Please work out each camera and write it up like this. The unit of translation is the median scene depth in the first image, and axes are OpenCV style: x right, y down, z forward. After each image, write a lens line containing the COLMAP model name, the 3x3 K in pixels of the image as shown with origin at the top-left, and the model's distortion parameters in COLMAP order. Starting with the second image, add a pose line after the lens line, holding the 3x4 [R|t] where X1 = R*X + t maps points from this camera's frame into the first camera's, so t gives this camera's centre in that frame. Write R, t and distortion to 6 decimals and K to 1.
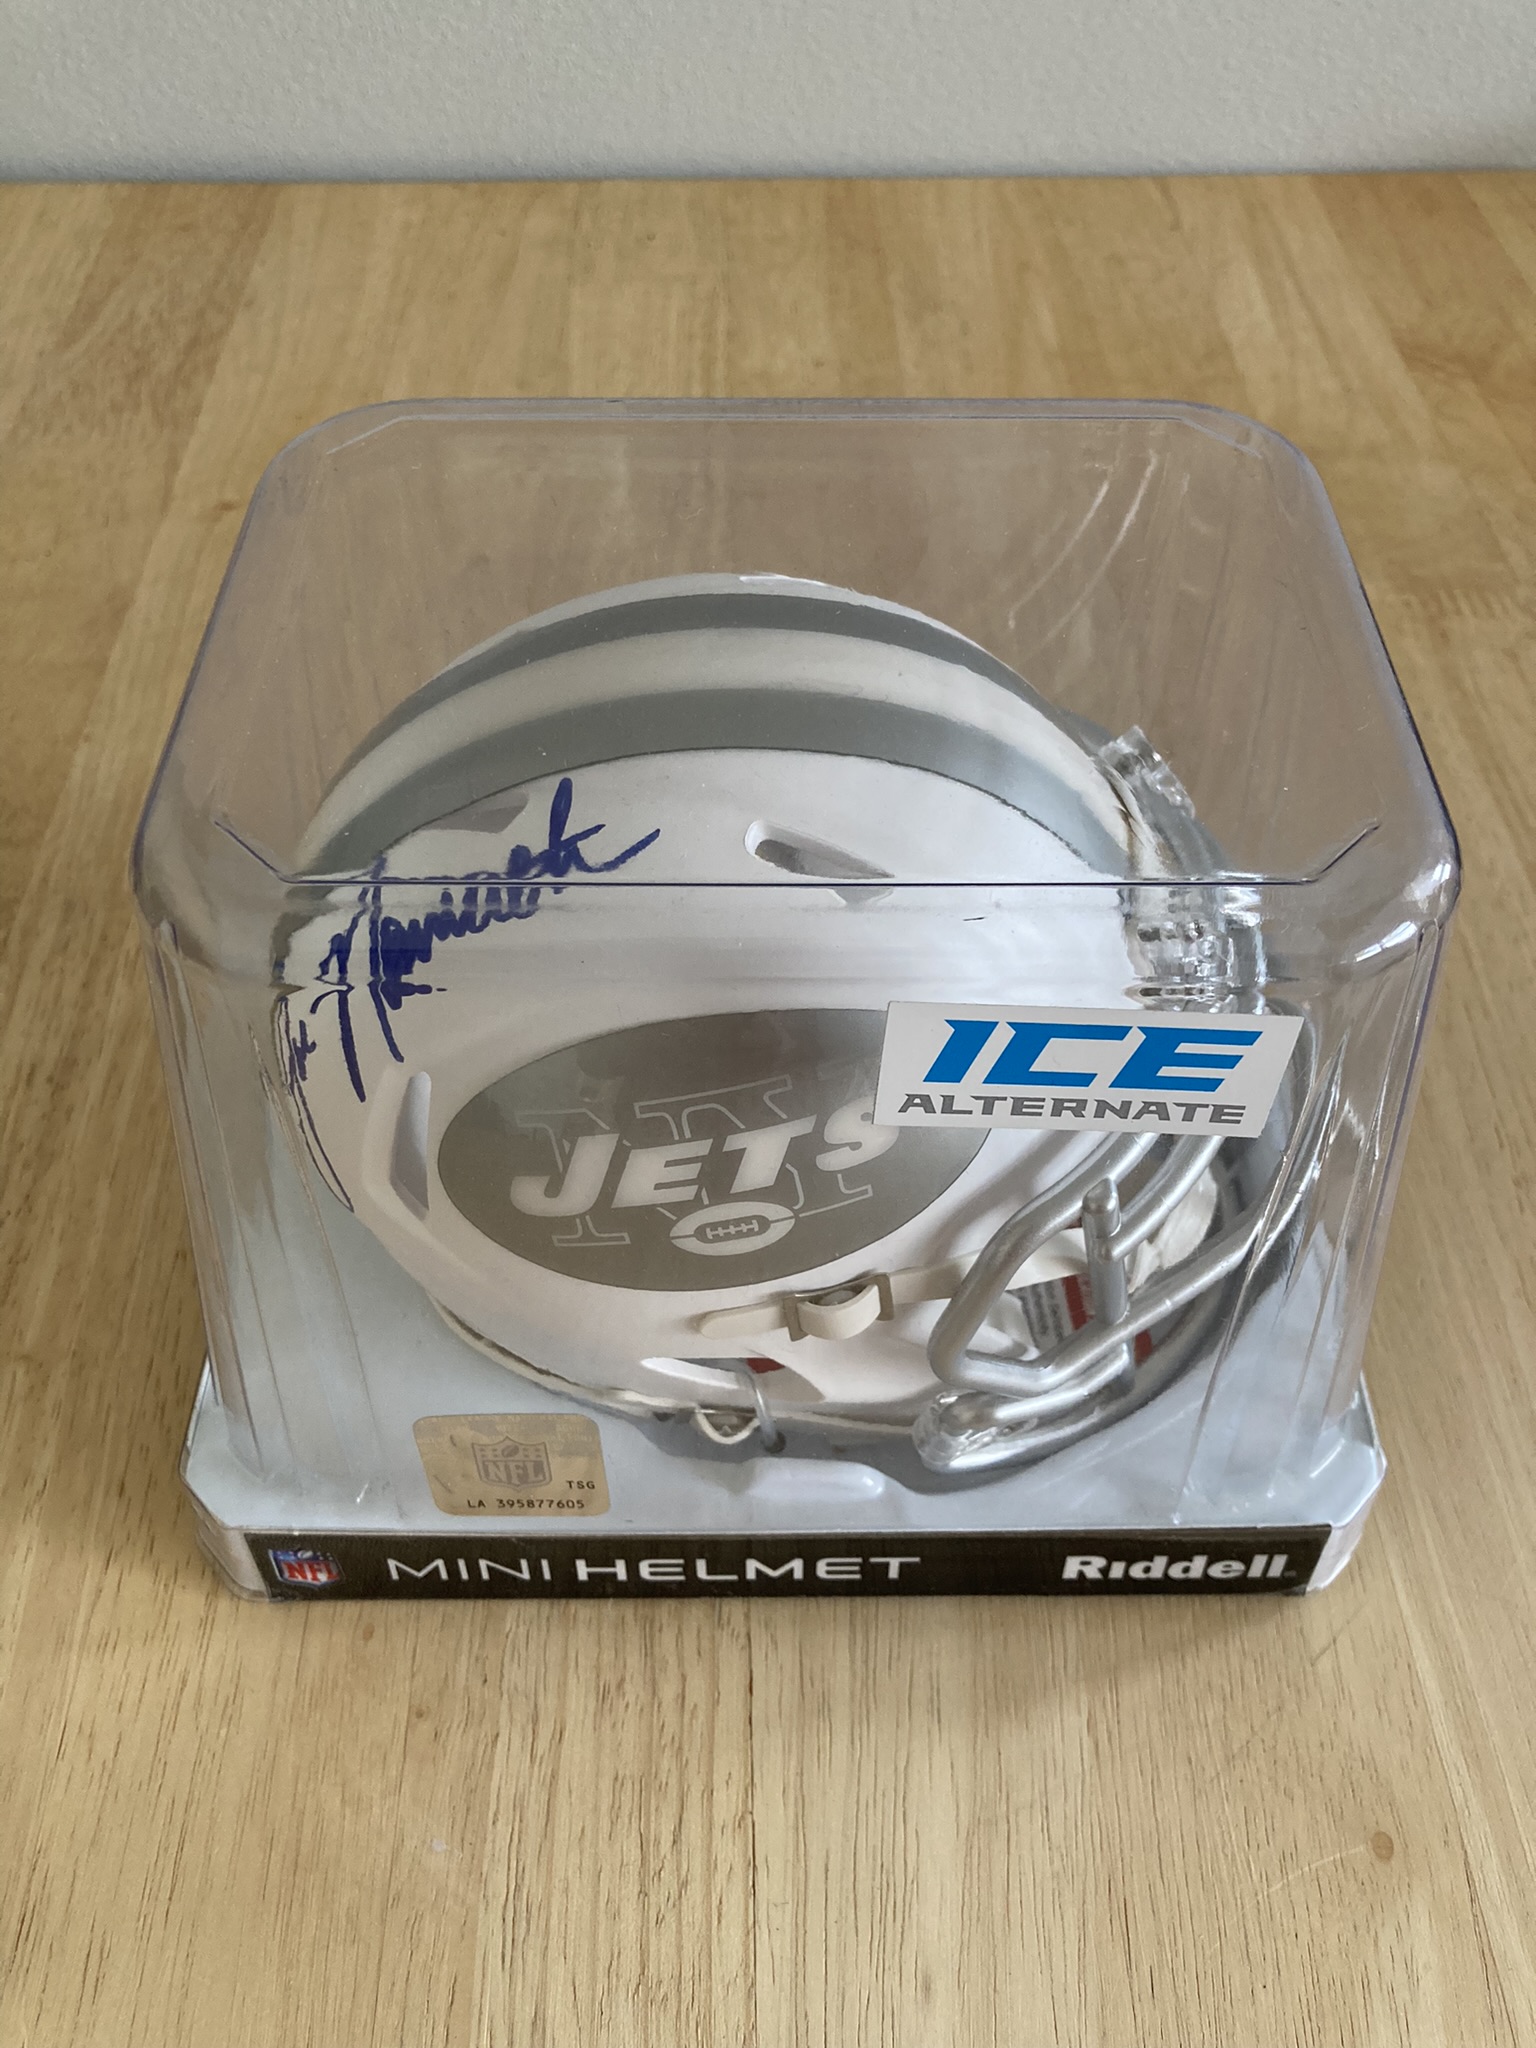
lens RADIAL K [[1704.9, 0, 770.5], [0, 1704.9, 1025.5], [0, 0, 1]] dist [0.031541, -0.024814]
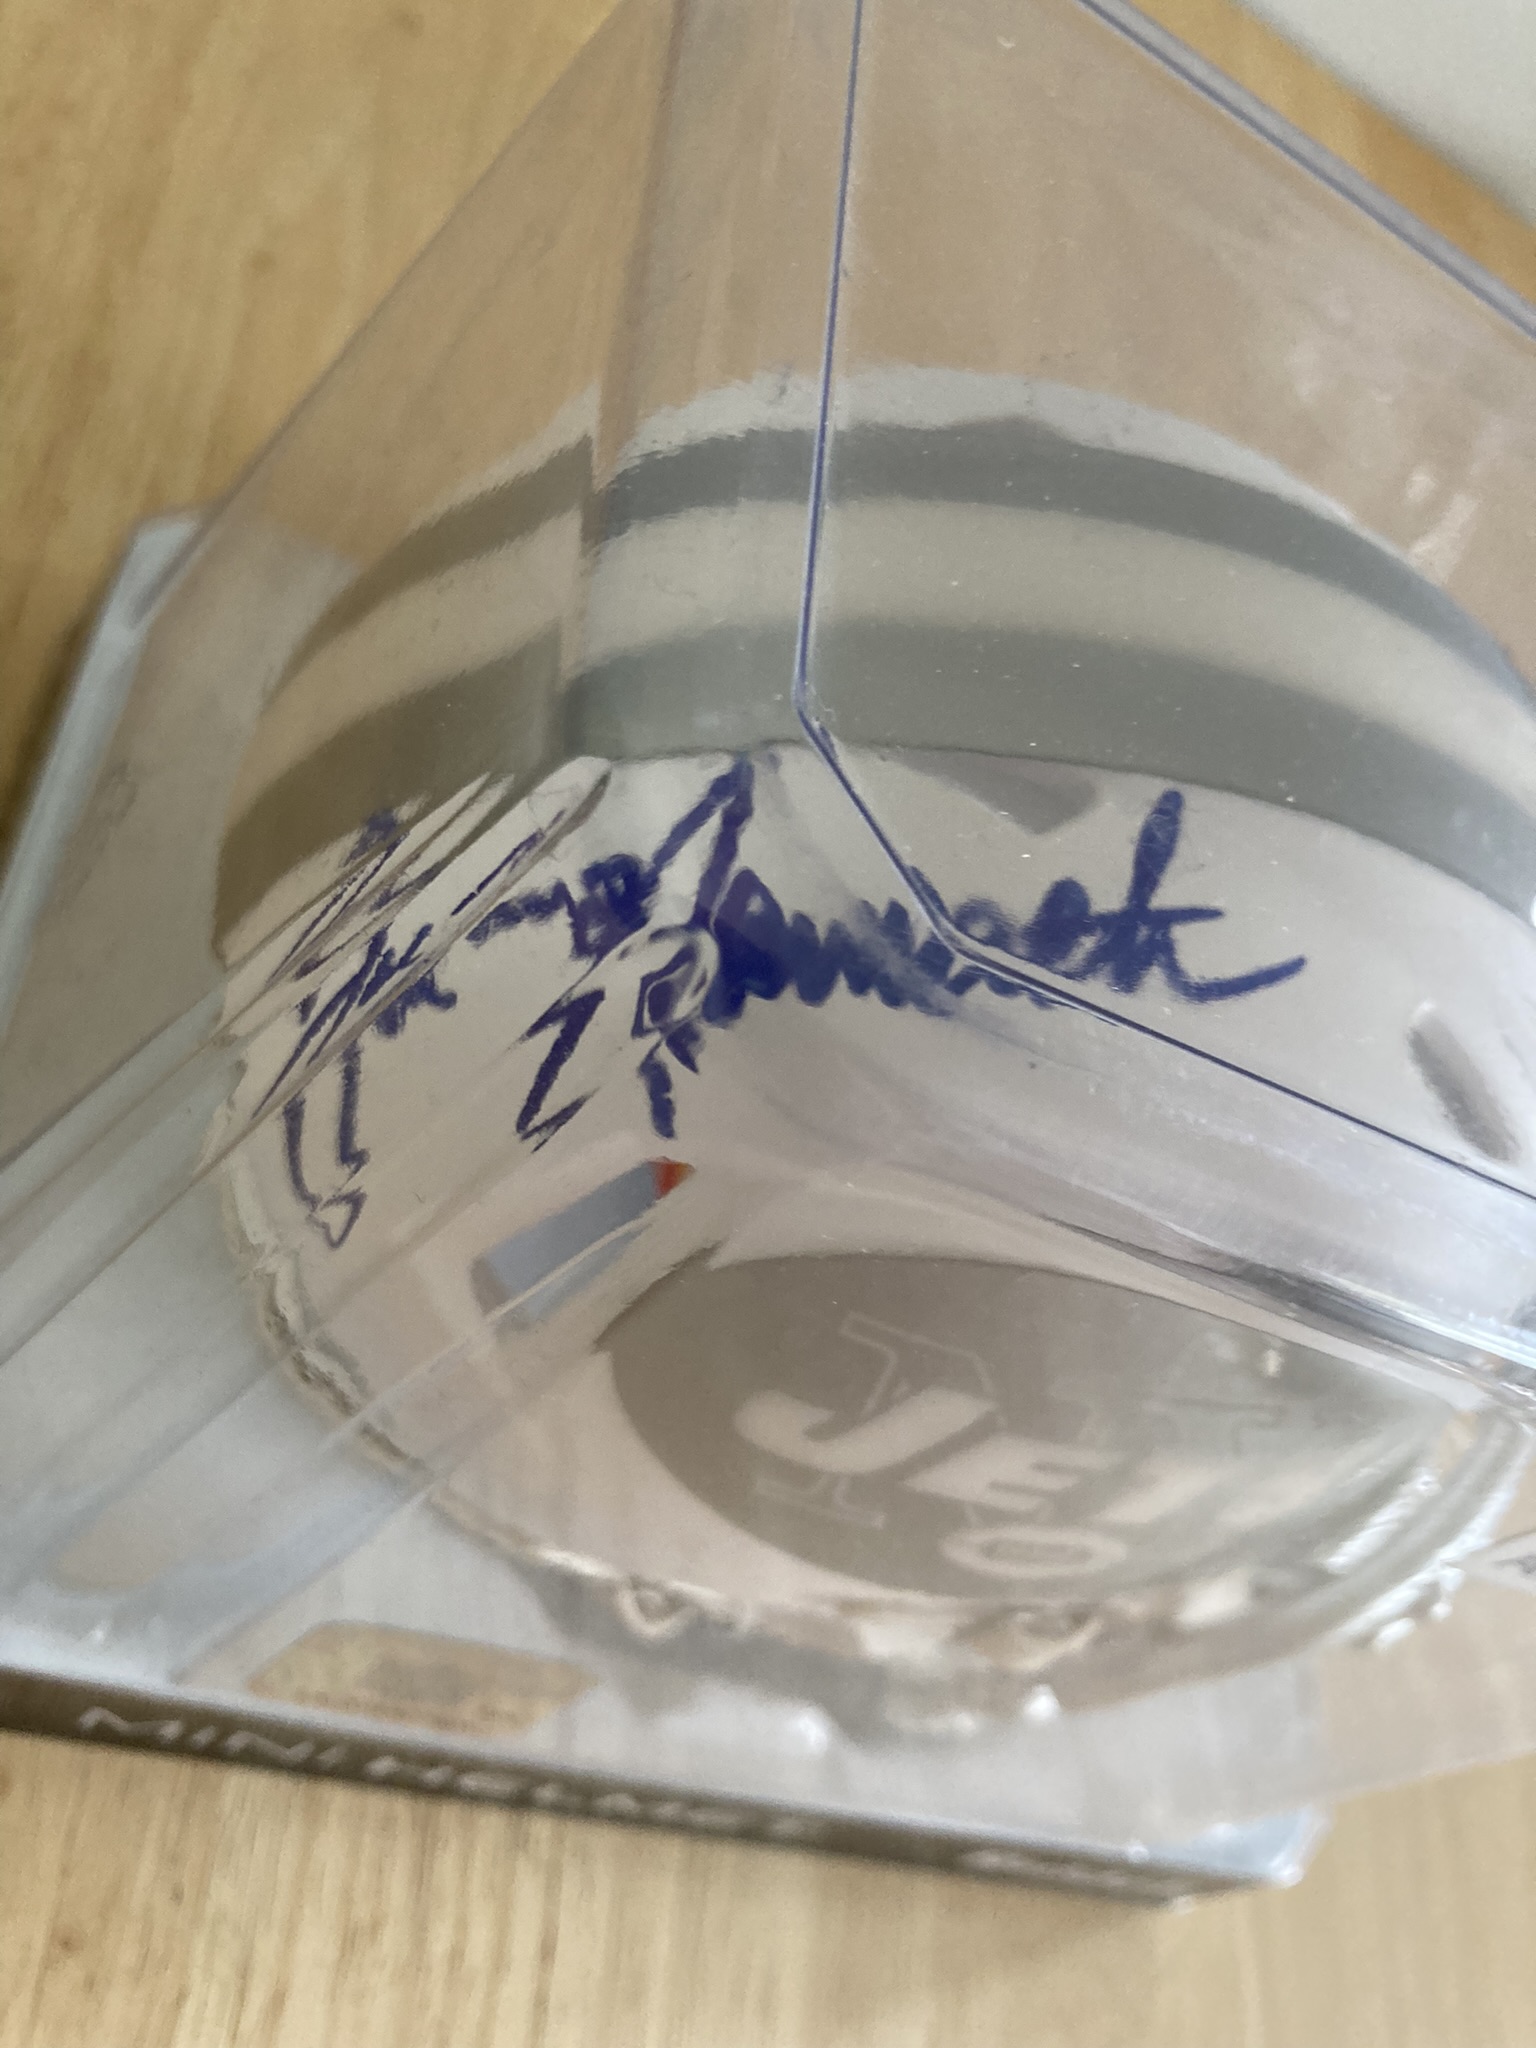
lens RADIAL K [[1704.9, 0, 748.0], [0, 1704.9, 1039.2], [0, 0, 1]] dist [0.031541, -0.024814]
pose [[0.852519, 0.326563, 0.408127, -0.345237], [-0.399670, 0.910470, 0.106341, -0.060390], [-0.336861, -0.253774, 0.906710, 0.421291]]
